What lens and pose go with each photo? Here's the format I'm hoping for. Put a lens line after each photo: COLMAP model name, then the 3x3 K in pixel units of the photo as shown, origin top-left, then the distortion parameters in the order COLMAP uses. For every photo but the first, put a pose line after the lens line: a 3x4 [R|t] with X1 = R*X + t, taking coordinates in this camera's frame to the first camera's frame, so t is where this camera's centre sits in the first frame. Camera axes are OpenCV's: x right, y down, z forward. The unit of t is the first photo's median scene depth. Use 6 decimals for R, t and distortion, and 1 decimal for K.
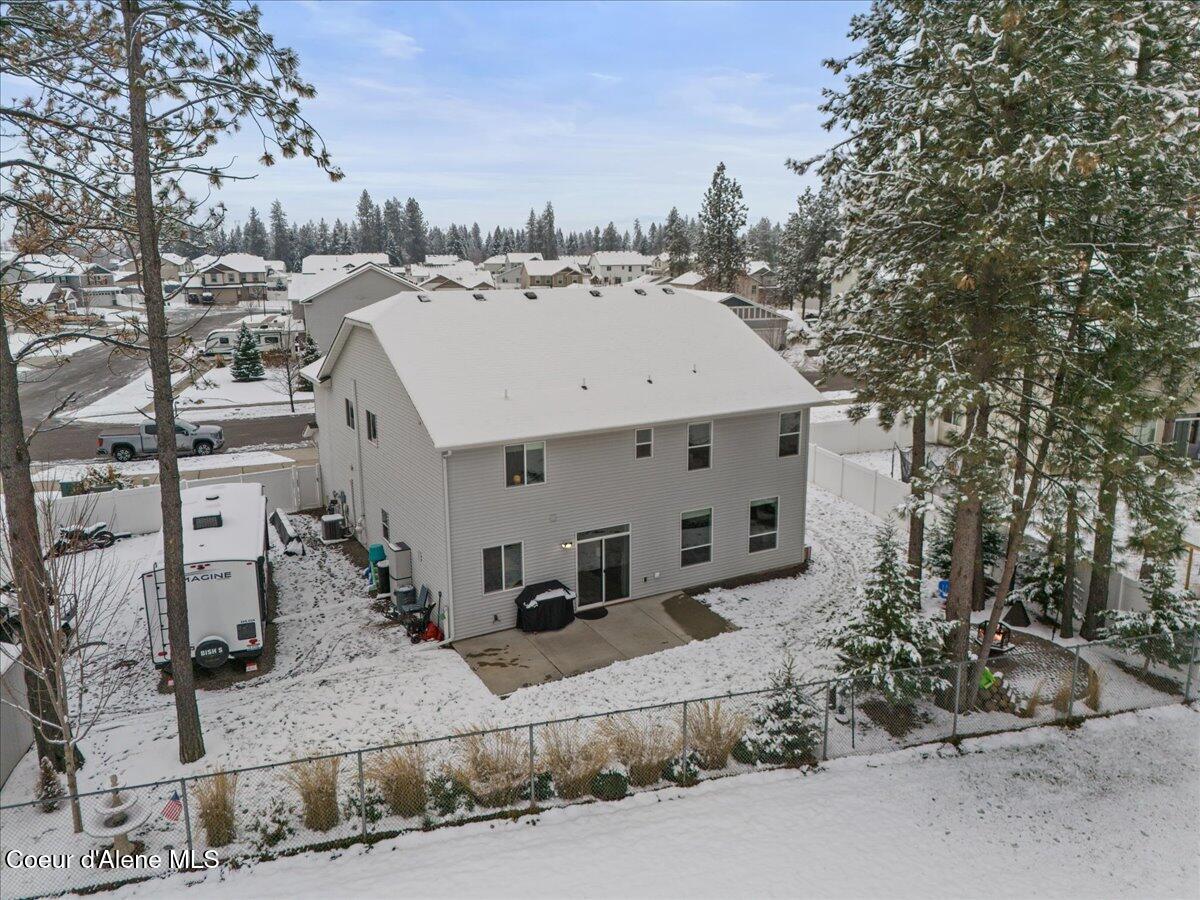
lens RADIAL K [[877.5, 0, 601.0], [0, 877.5, 455.4], [0, 0, 1]] dist [0.062518, -0.020802]
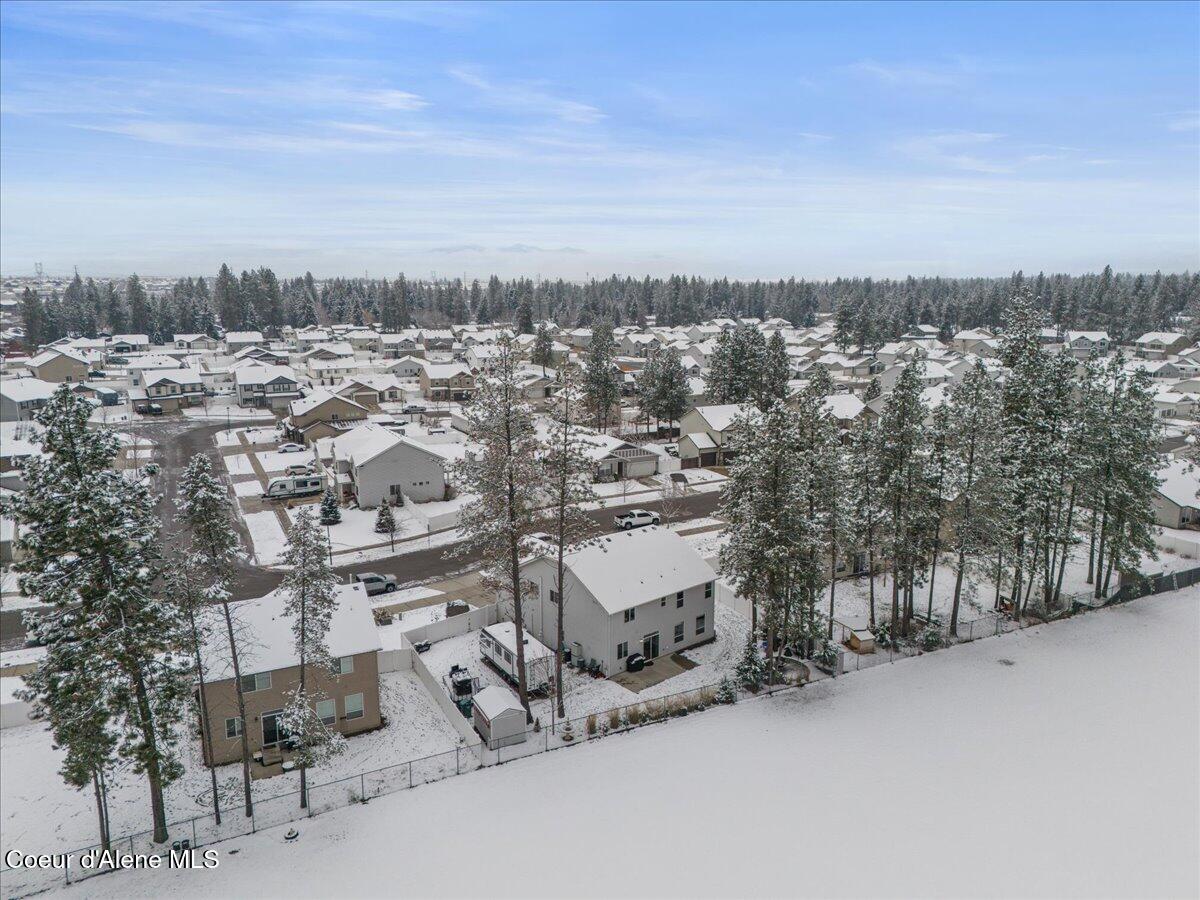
lens RADIAL K [[877.5, 0, 599.6], [0, 877.5, 447.7], [0, 0, 1]] dist [0.062518, -0.020802]
pose [[0.979522, -0.031747, 0.198819, -0.786185], [0.039389, 0.998625, -0.034599, -0.470750], [-0.197447, 0.041722, 0.979425, -1.976586]]
